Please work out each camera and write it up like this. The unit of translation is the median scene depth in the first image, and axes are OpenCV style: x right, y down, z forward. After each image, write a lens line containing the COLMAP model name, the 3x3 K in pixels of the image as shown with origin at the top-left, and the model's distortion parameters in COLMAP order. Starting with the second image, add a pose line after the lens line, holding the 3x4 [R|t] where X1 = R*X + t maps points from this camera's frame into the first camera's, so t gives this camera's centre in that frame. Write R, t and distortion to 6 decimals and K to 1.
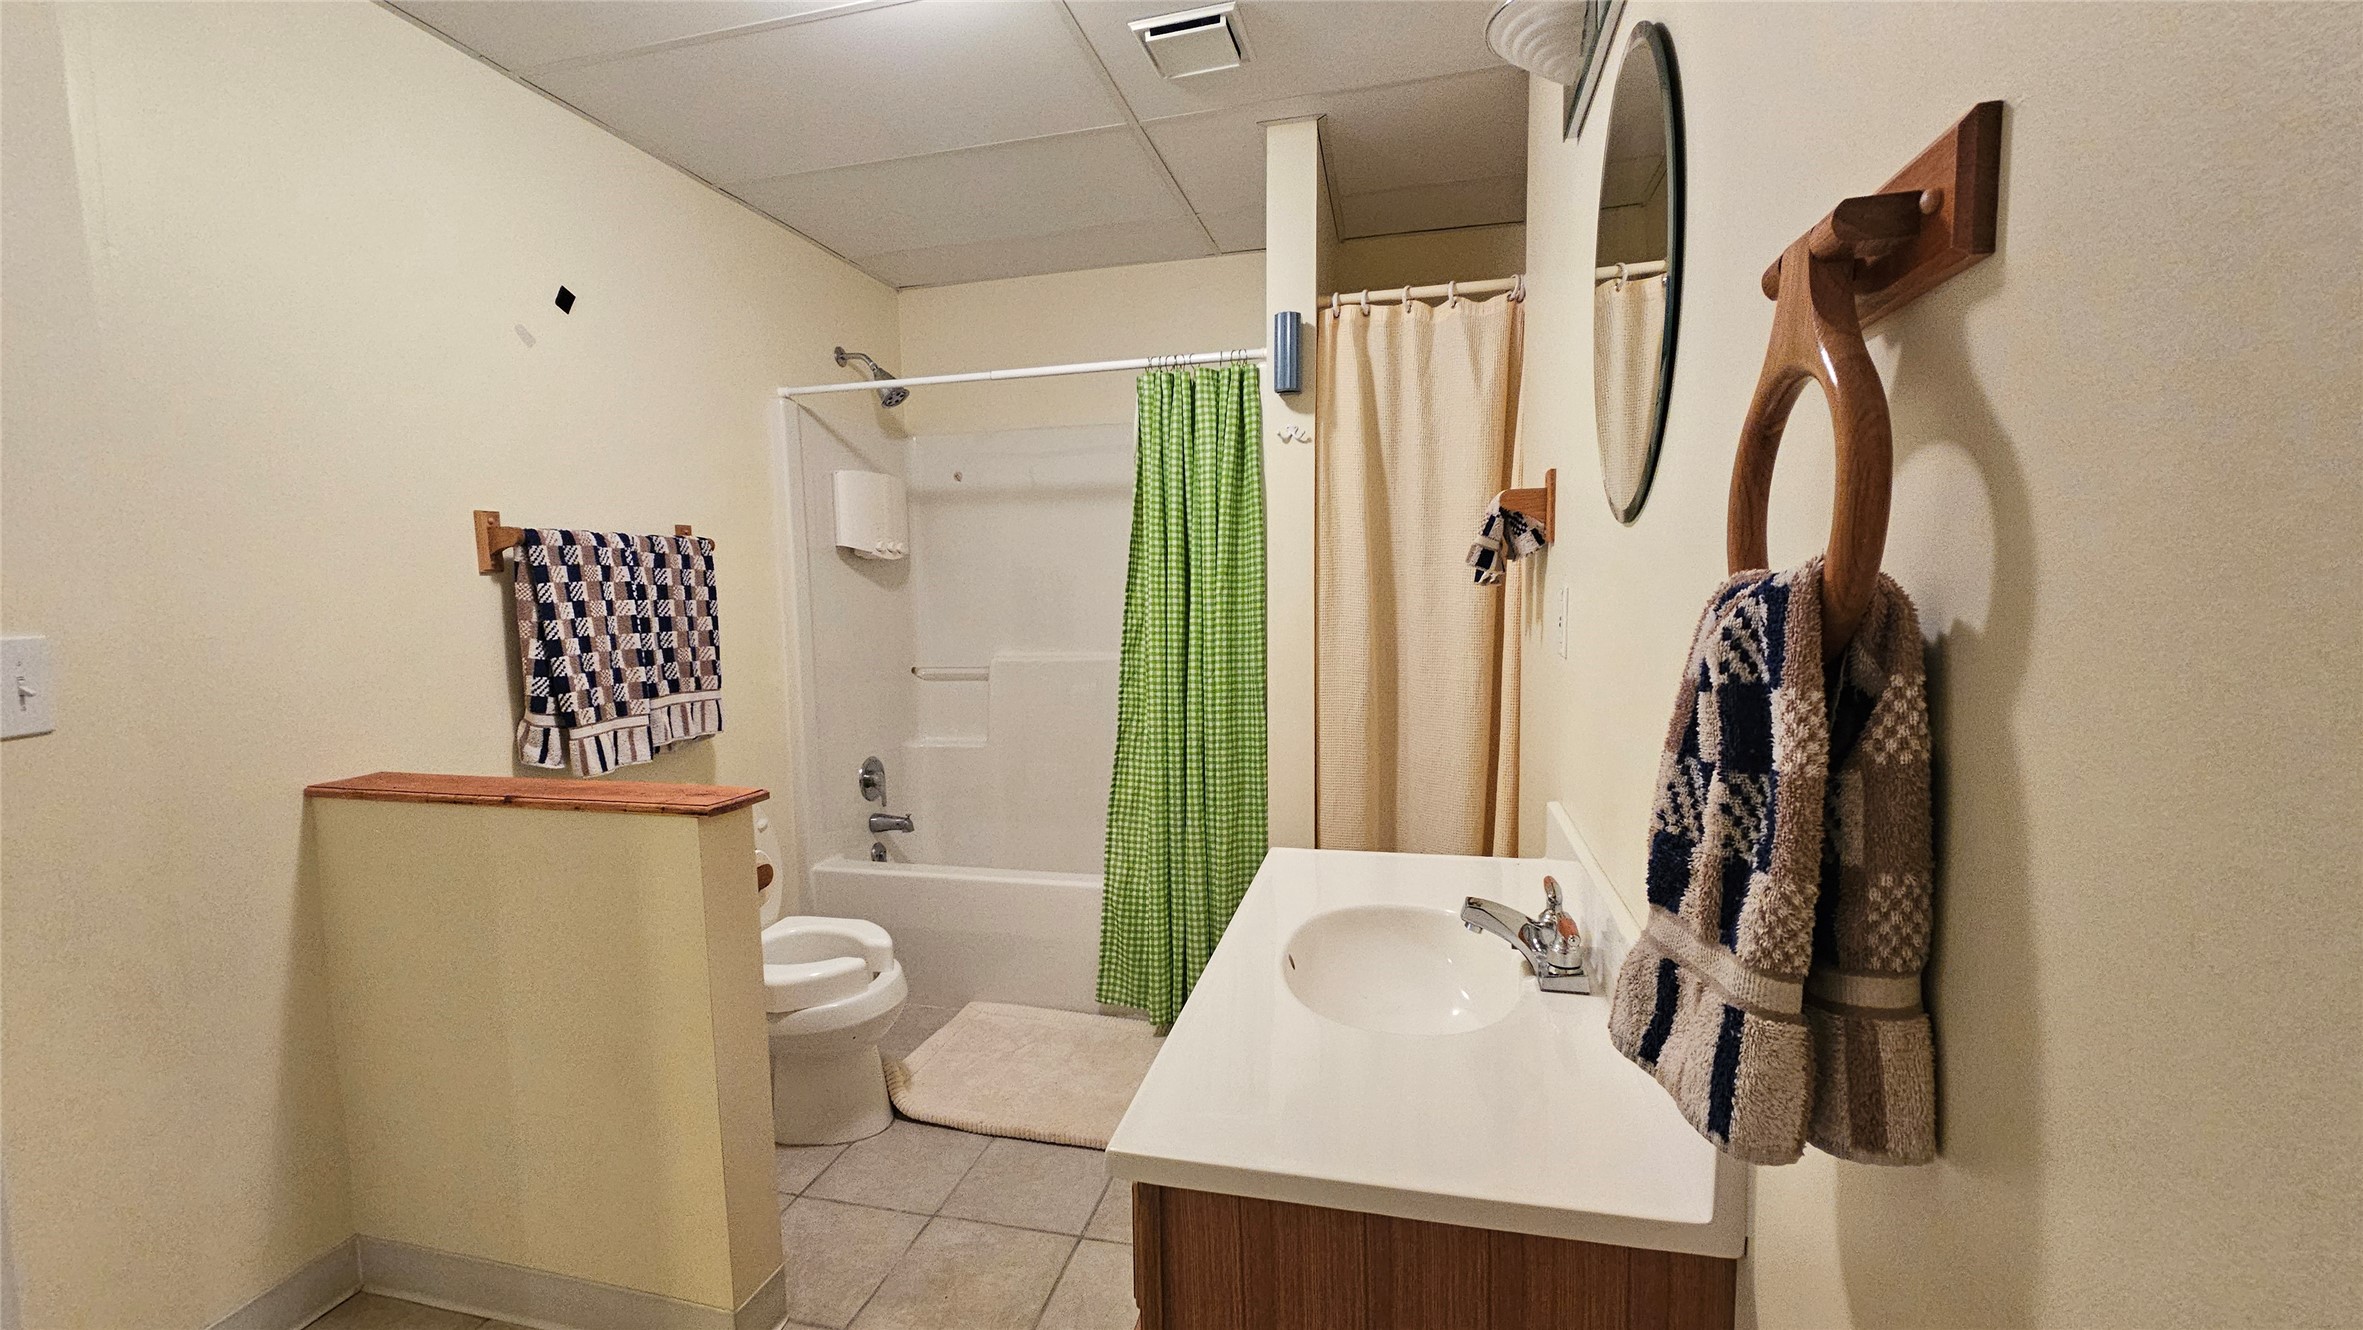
lens RADIAL K [[964.2, 0, 1180.4], [0, 964.2, 679.6], [0, 0, 1]] dist [0.000480, -0.000103]
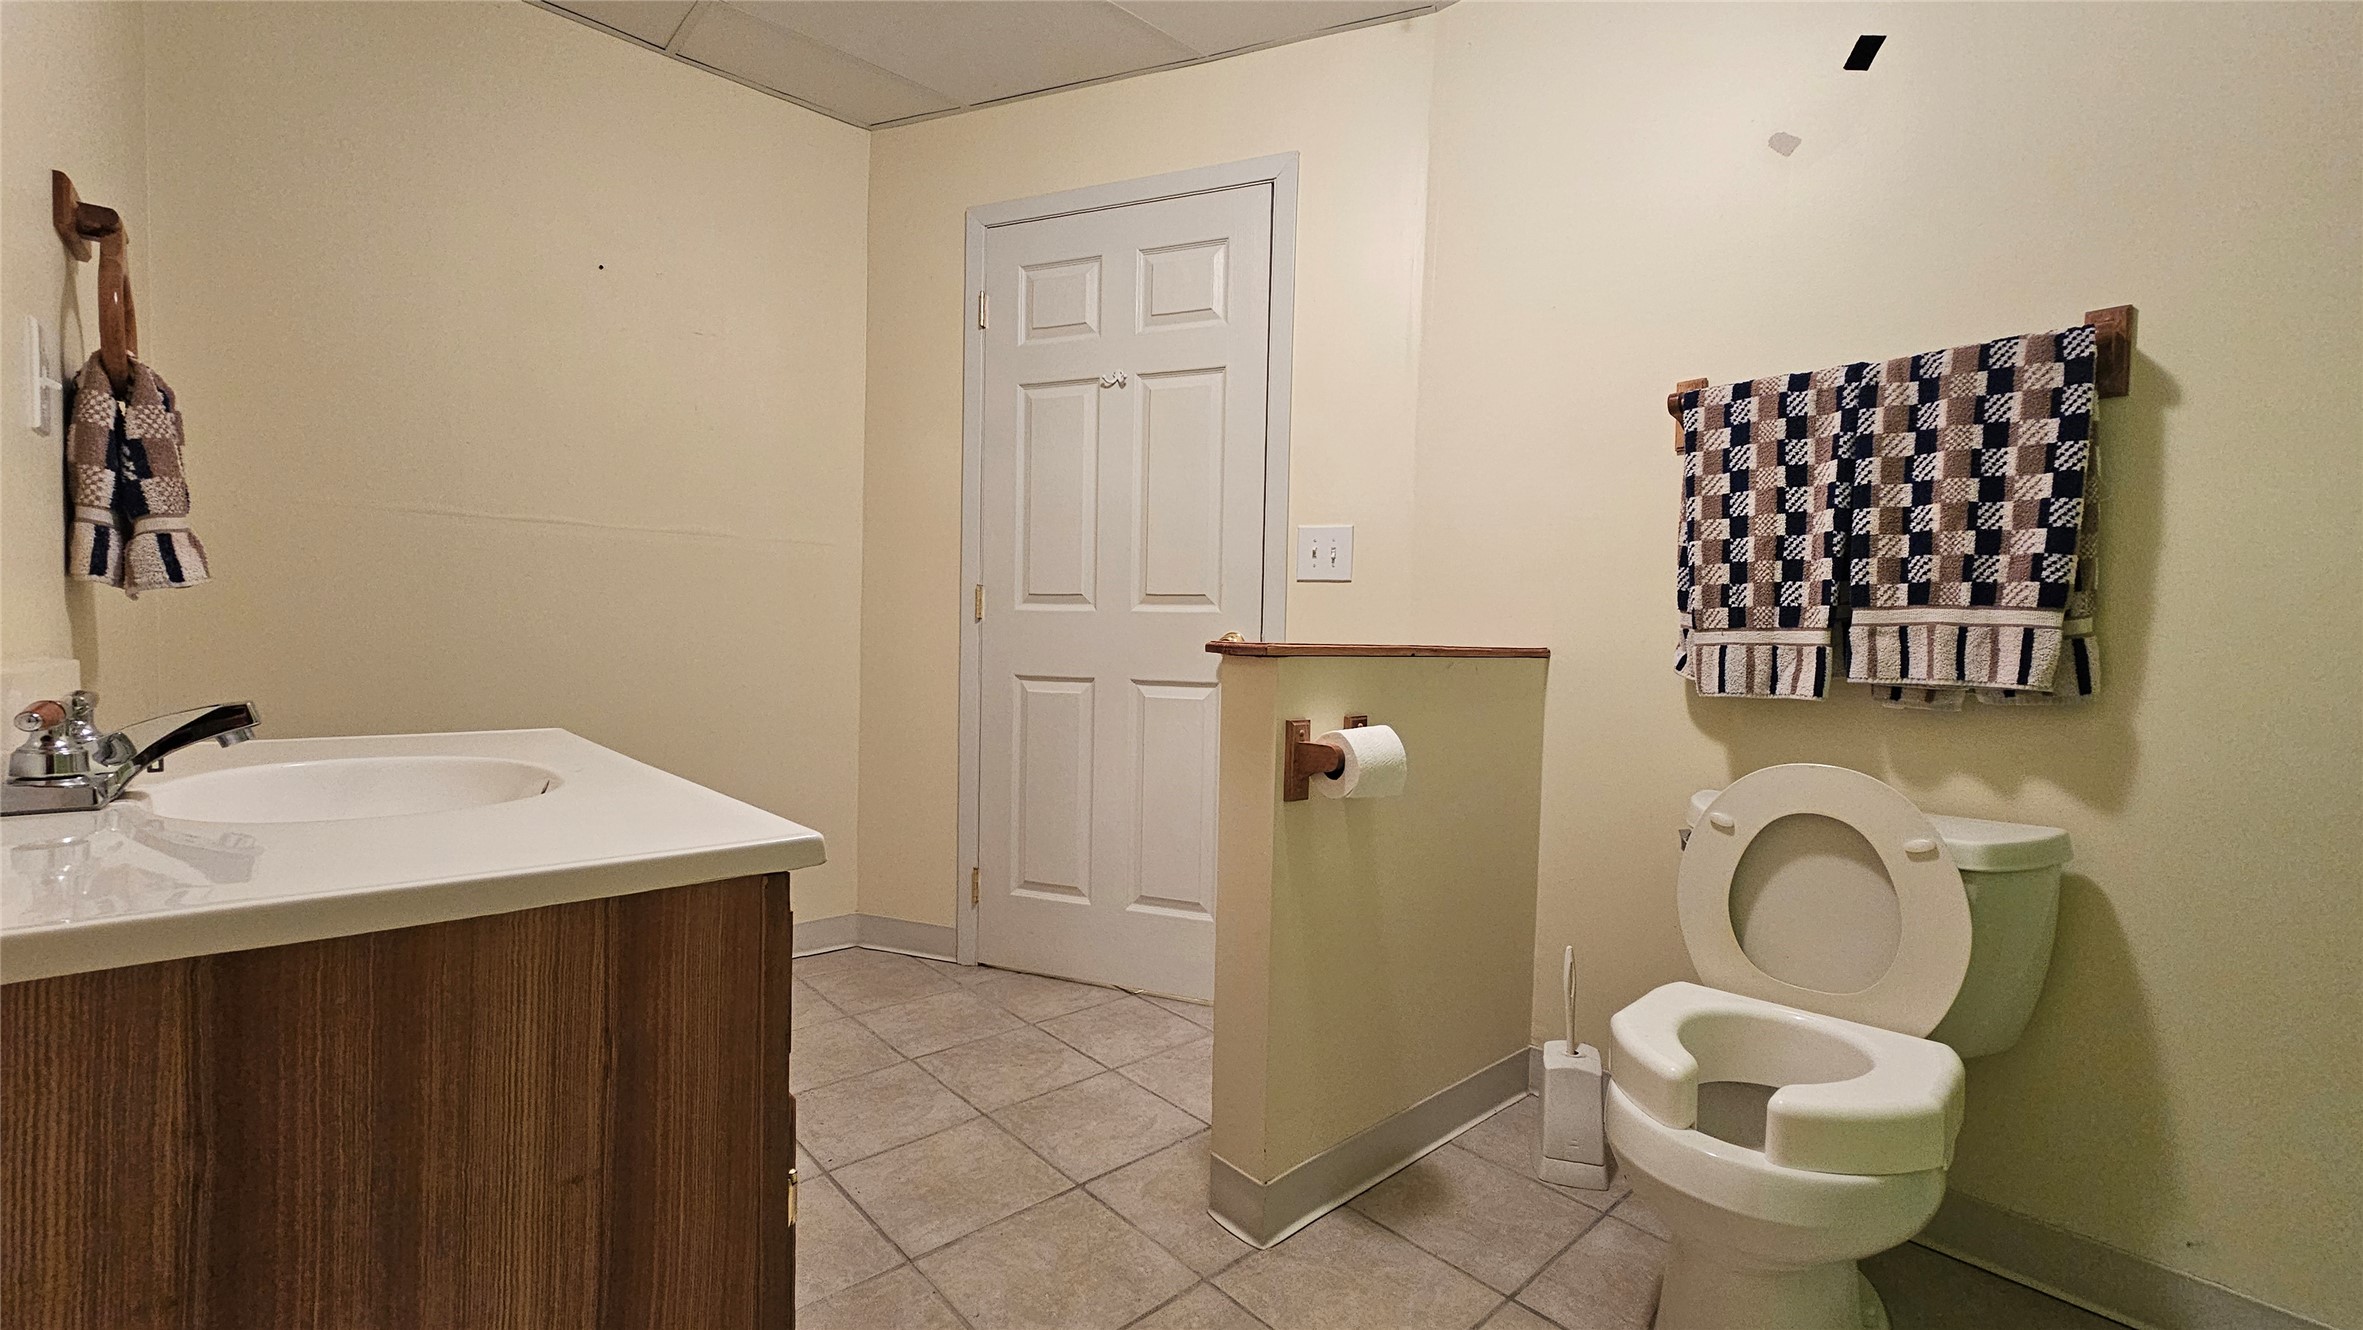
lens RADIAL K [[964.2, 0, 1180.4], [0, 964.2, 679.6], [0, 0, 1]] dist [0.000480, -0.000103]
pose [[-0.556117, 0.033892, -0.830412, 0.264395], [-0.098203, 0.989489, 0.106149, 0.045001], [0.825282, 0.140581, -0.546944, 1.037212]]
